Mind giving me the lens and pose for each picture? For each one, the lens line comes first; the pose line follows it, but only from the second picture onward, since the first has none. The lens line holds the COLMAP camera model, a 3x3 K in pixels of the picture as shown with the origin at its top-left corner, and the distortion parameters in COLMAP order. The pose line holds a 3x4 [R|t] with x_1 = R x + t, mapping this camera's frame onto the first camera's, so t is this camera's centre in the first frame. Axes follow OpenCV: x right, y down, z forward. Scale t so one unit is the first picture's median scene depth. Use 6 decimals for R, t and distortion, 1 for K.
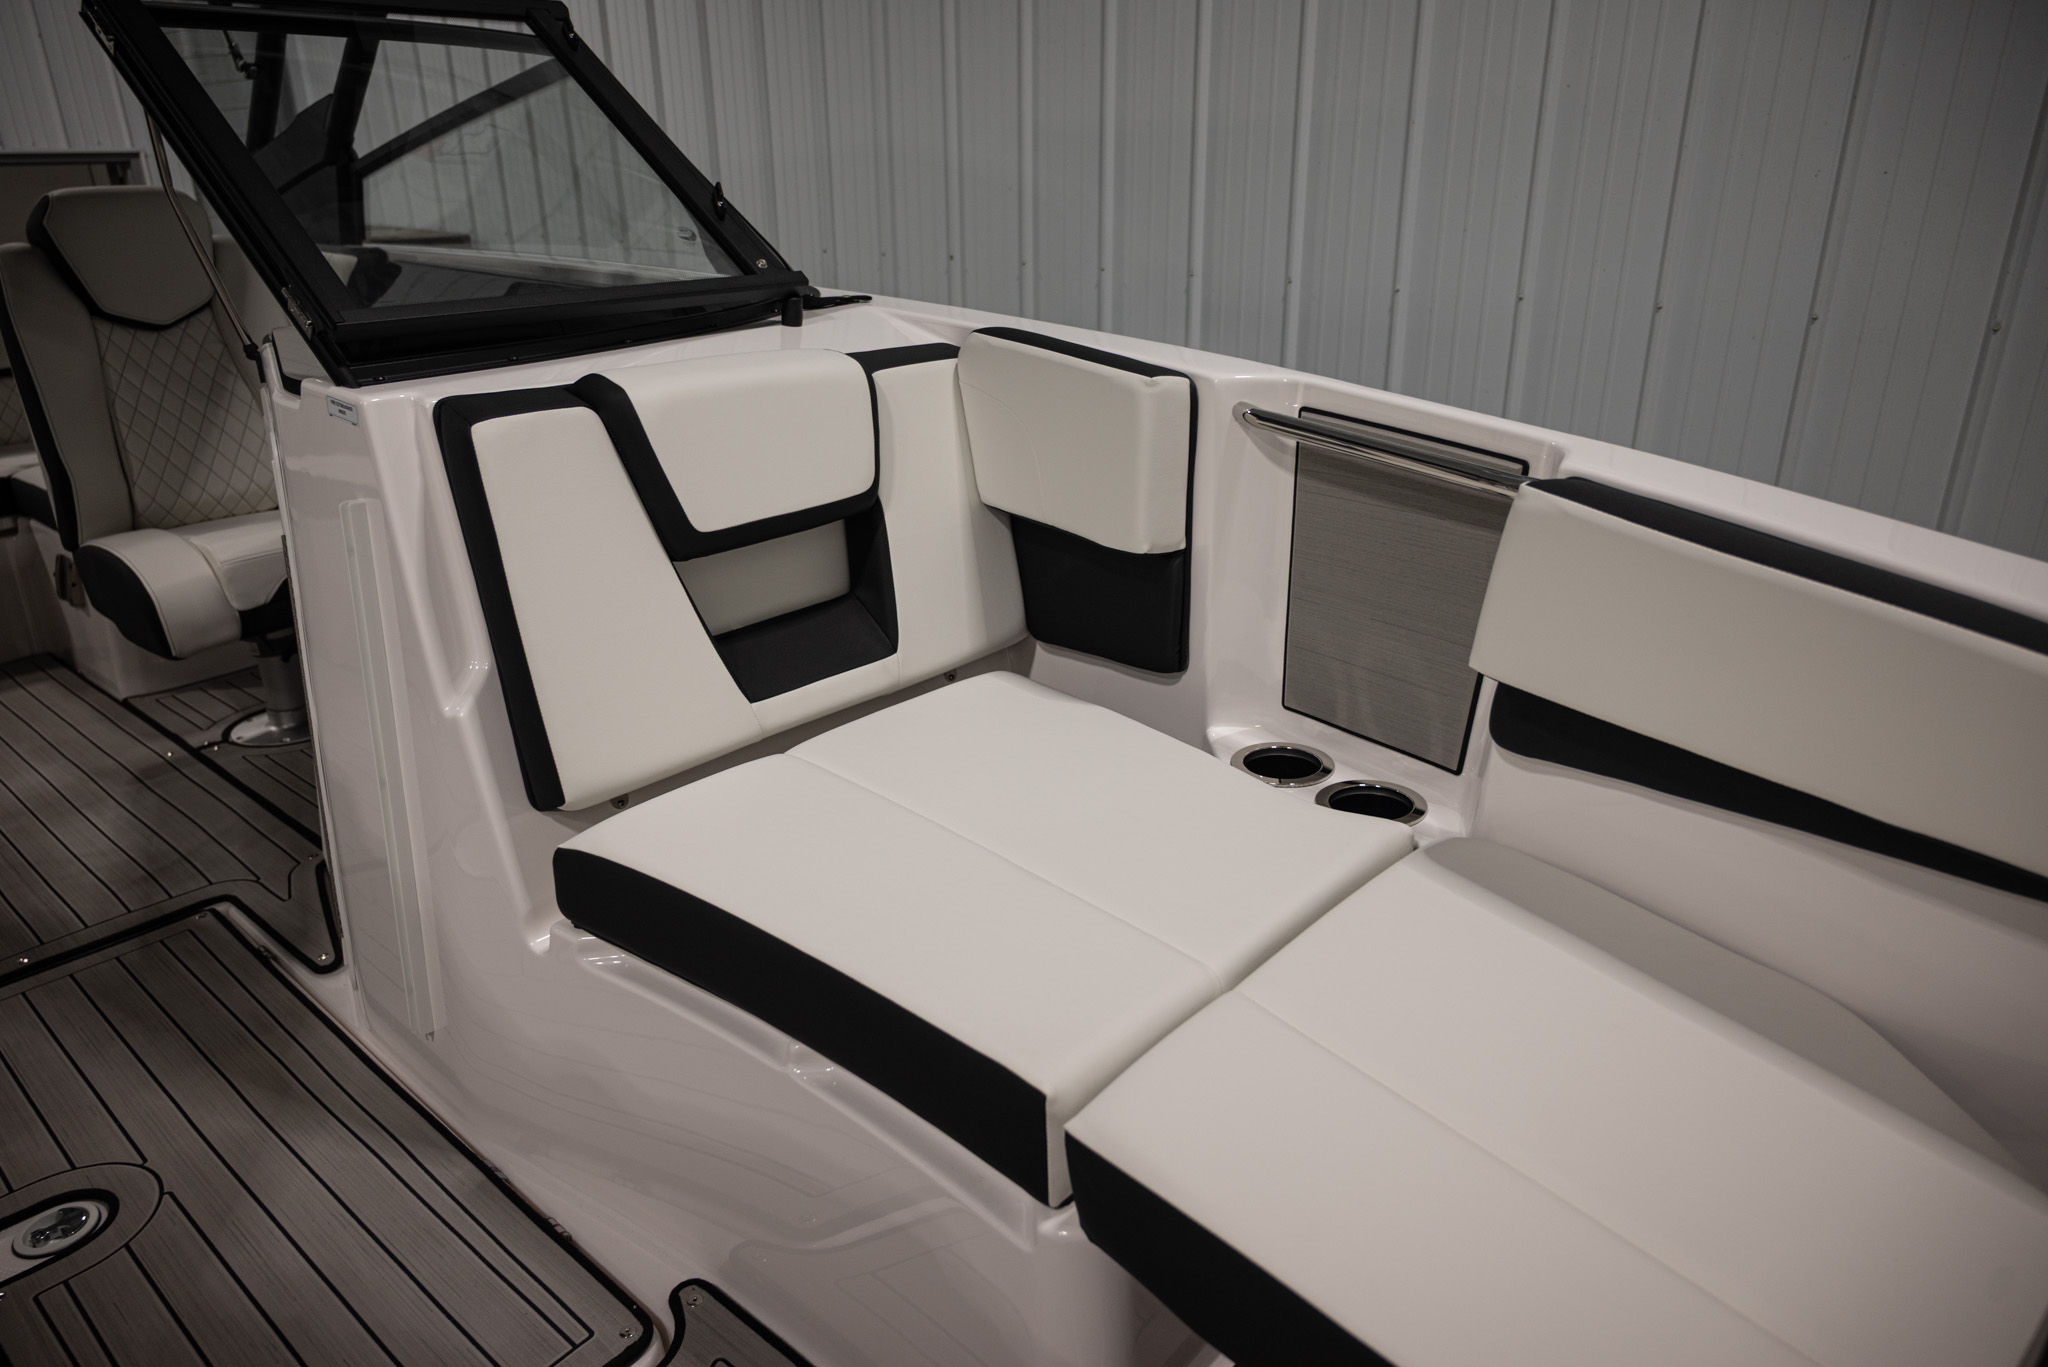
lens RADIAL K [[1358.7, 0, 1012.5], [0, 1358.7, 671.3], [0, 0, 1]] dist [-0.015680, 0.003406]
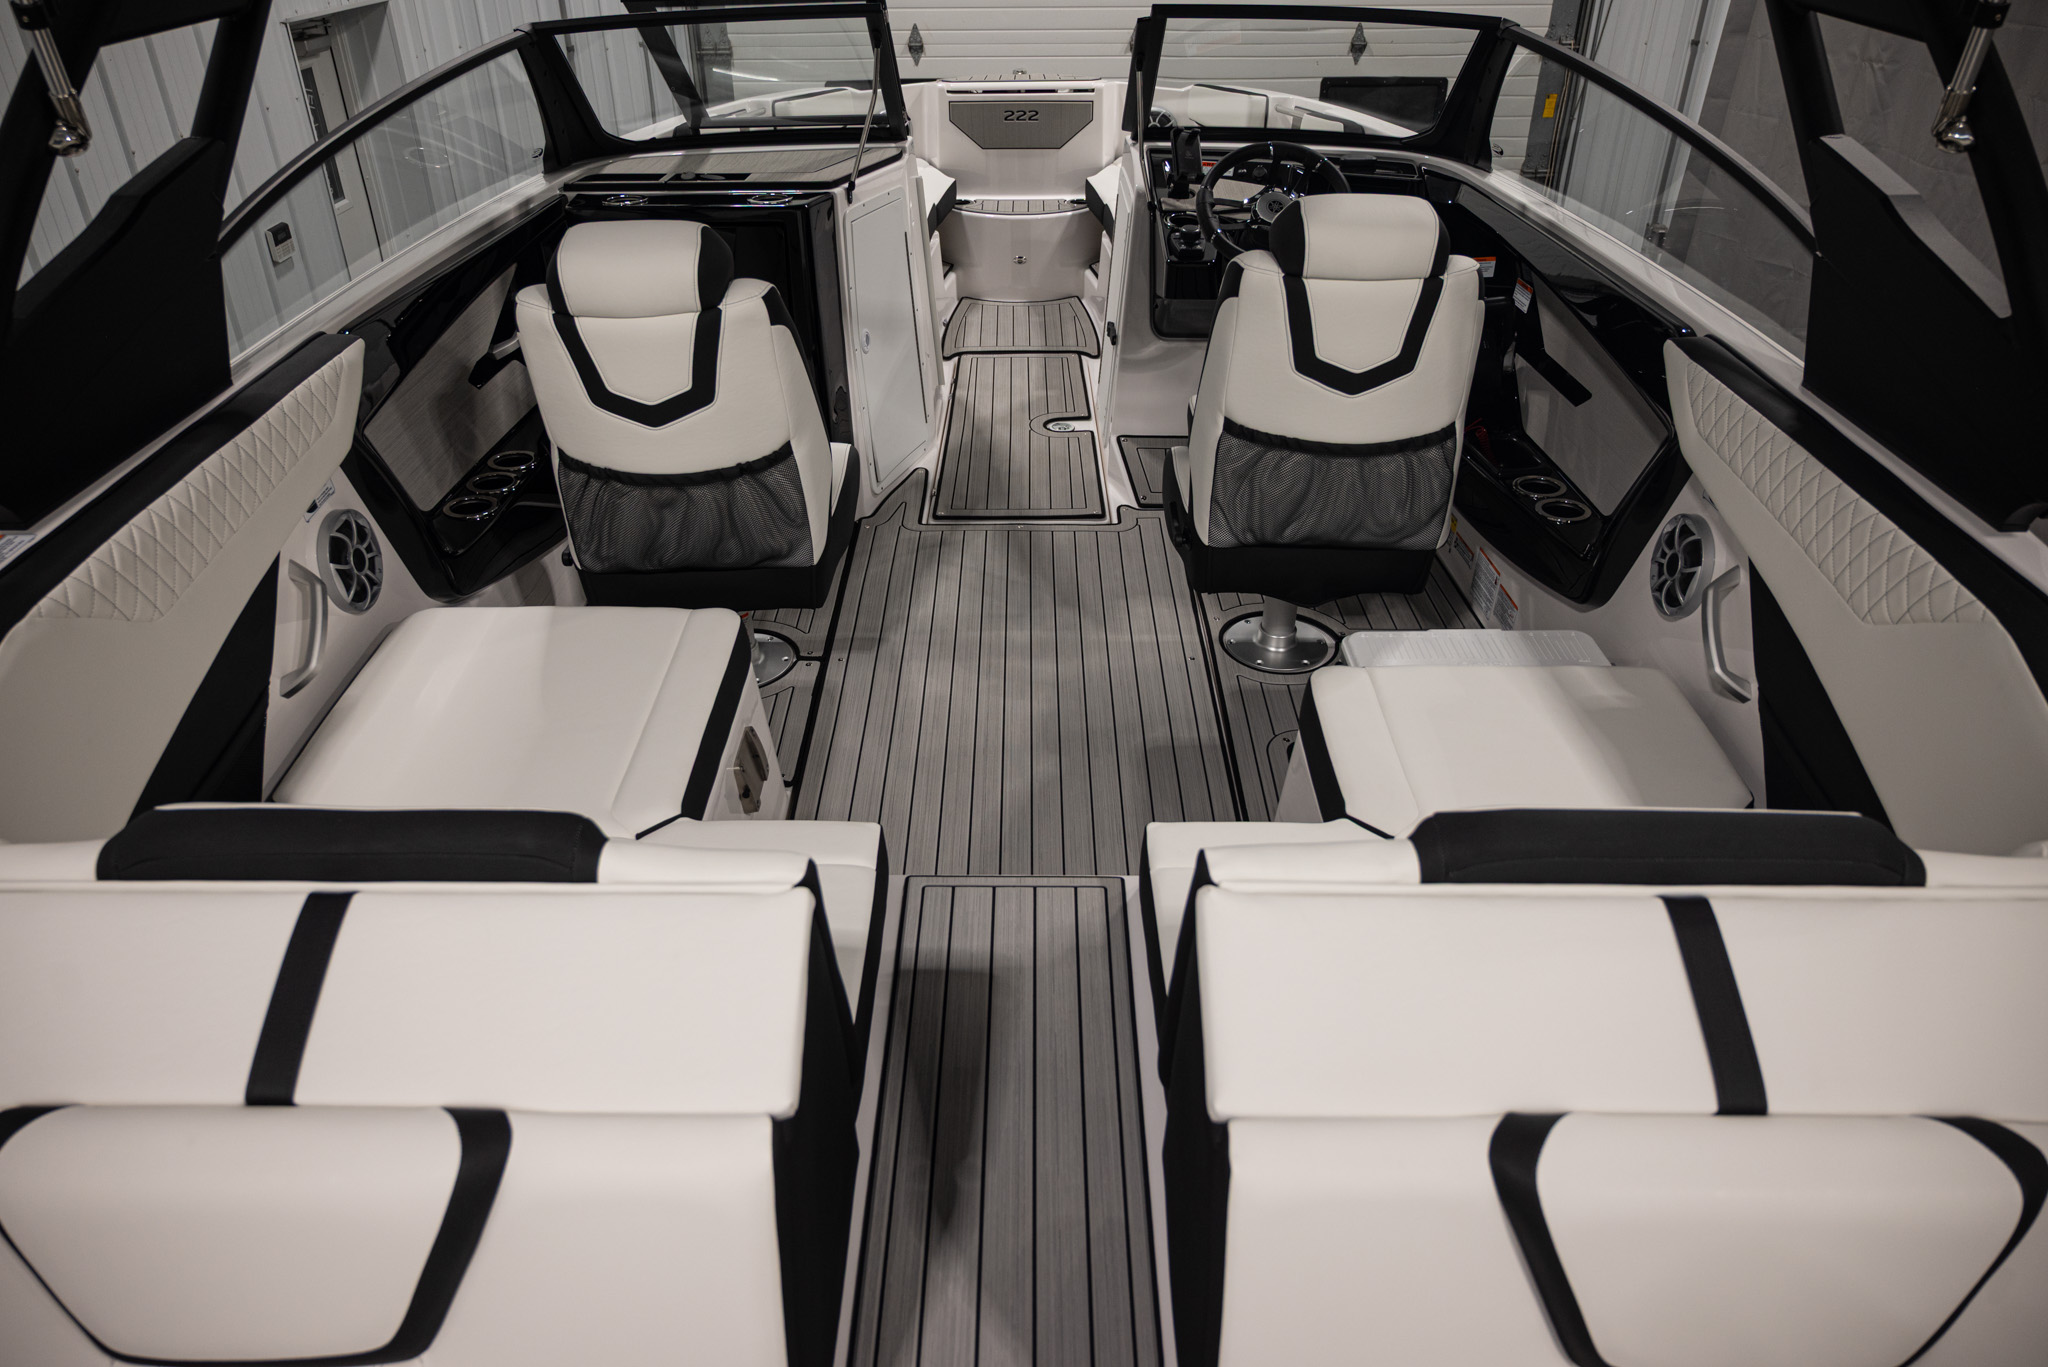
lens RADIAL K [[1358.7, 0, 1012.5], [0, 1358.7, 671.3], [0, 0, 1]] dist [-0.015680, 0.003406]
pose [[-0.665363, -0.377414, 0.644089, -1.678559], [0.281023, 0.672692, 0.684479, -0.778700], [-0.691606, 0.636430, -0.341522, 1.485614]]
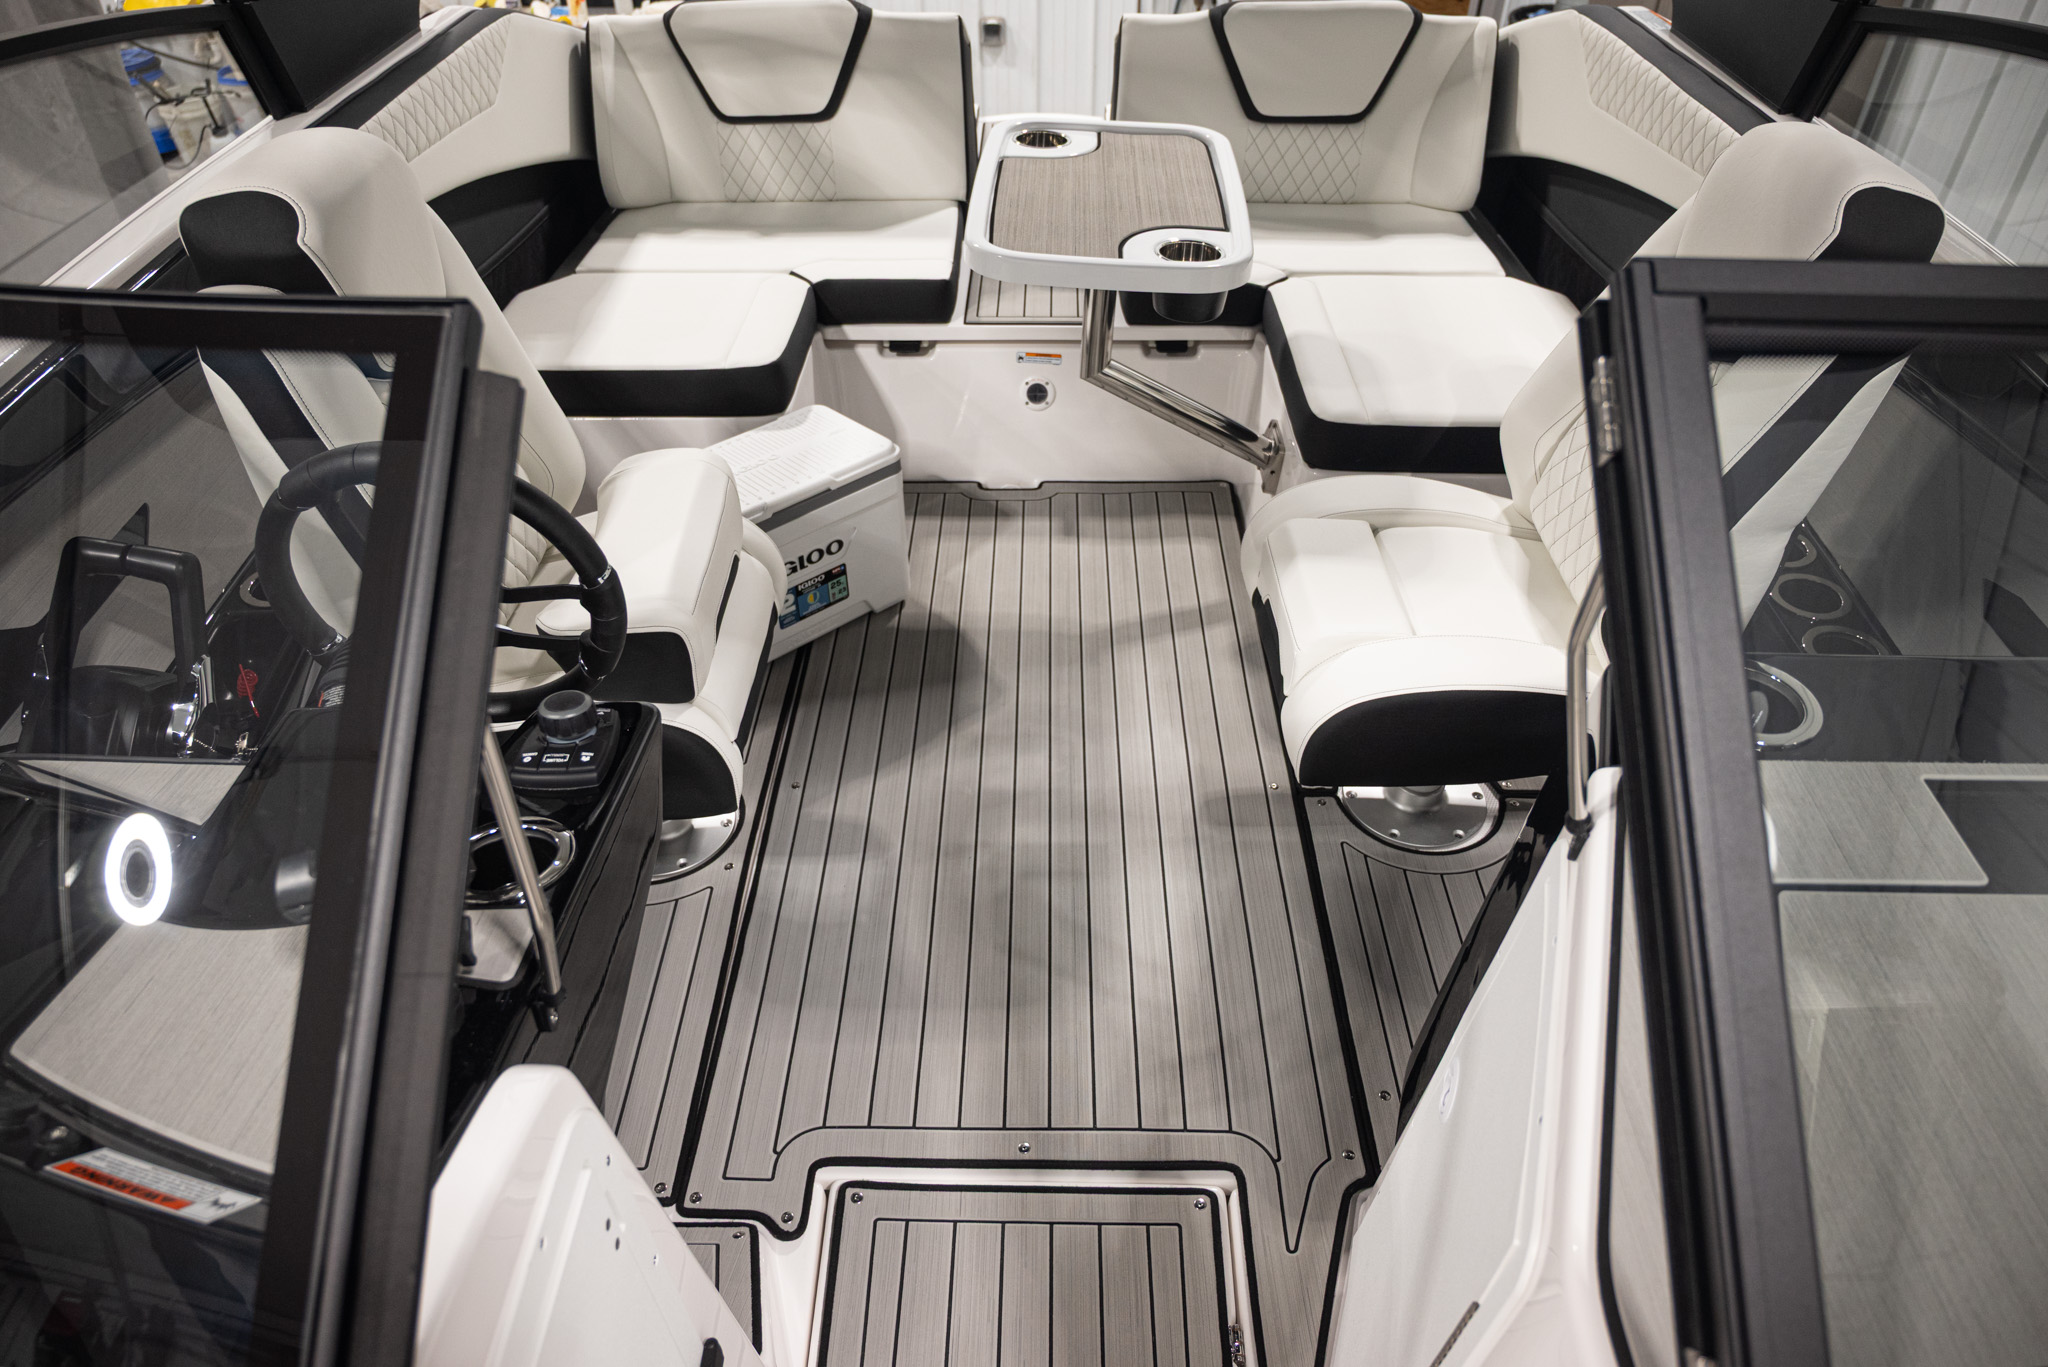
lens RADIAL K [[1358.7, 0, 1012.5], [0, 1358.7, 671.3], [0, 0, 1]] dist [-0.015680, 0.003406]
pose [[0.657600, 0.494969, -0.567951, -0.325992], [-0.280191, 0.860490, 0.425499, -0.361195], [0.699325, -0.120673, 0.704544, 0.339319]]
